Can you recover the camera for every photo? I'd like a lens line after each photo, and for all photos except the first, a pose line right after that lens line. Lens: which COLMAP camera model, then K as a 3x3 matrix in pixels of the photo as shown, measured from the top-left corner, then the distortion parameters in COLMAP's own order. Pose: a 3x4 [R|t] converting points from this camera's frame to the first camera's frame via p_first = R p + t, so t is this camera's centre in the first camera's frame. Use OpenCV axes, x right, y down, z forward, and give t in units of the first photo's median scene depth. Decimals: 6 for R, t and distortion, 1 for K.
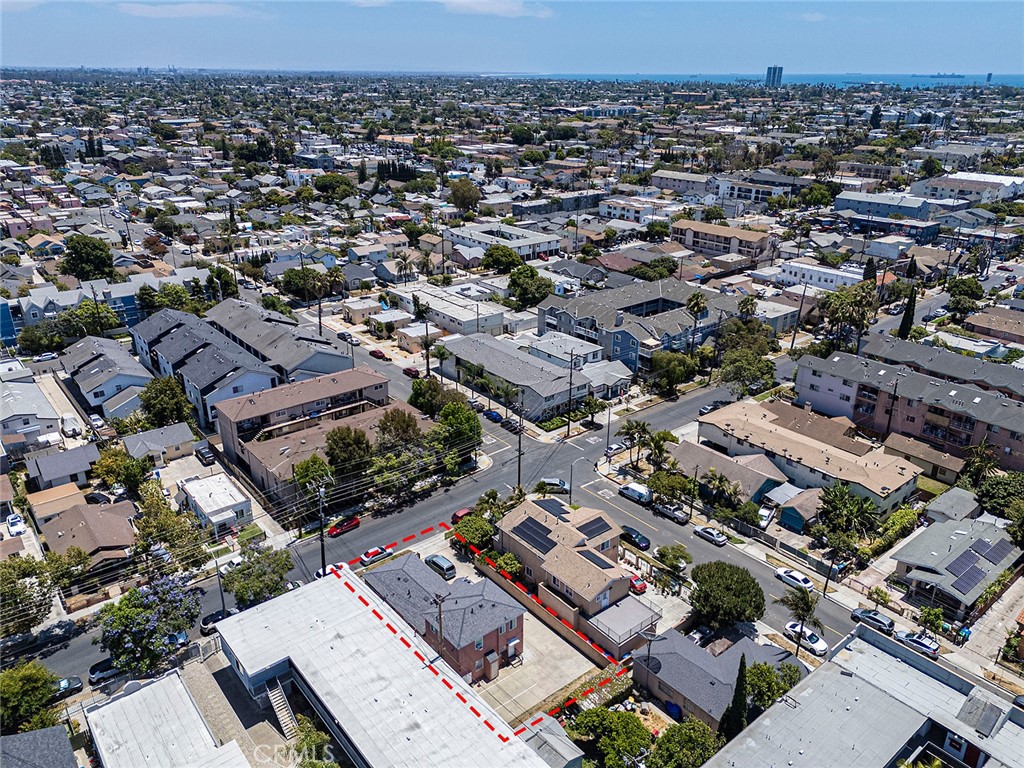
lens RADIAL K [[745.6, 0, 512.0], [0, 745.6, 384.0], [0, 0, 1]] dist [0.101818, -0.119128]
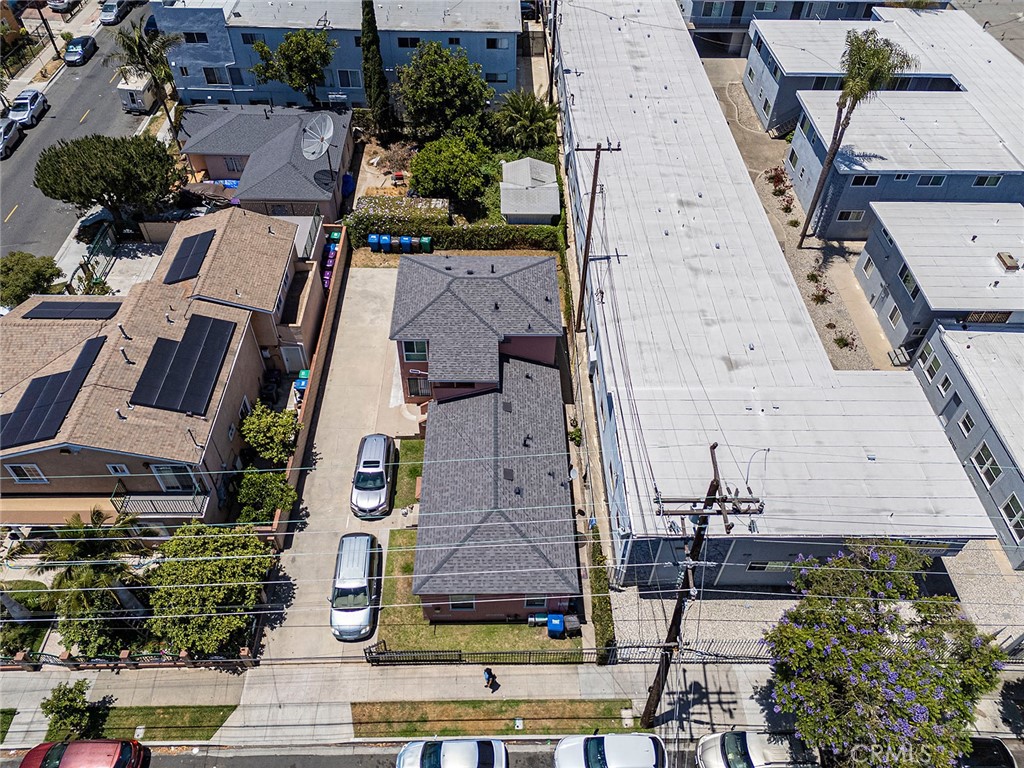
lens RADIAL K [[745.6, 0, 512.0], [0, 745.6, 384.0], [0, 0, 1]] dist [0.101818, -0.119128]
pose [[-0.782783, -0.469706, 0.408200, -0.178118], [0.211881, 0.415594, 0.884527, -0.073114], [-0.585113, 0.778882, -0.225799, 0.659456]]
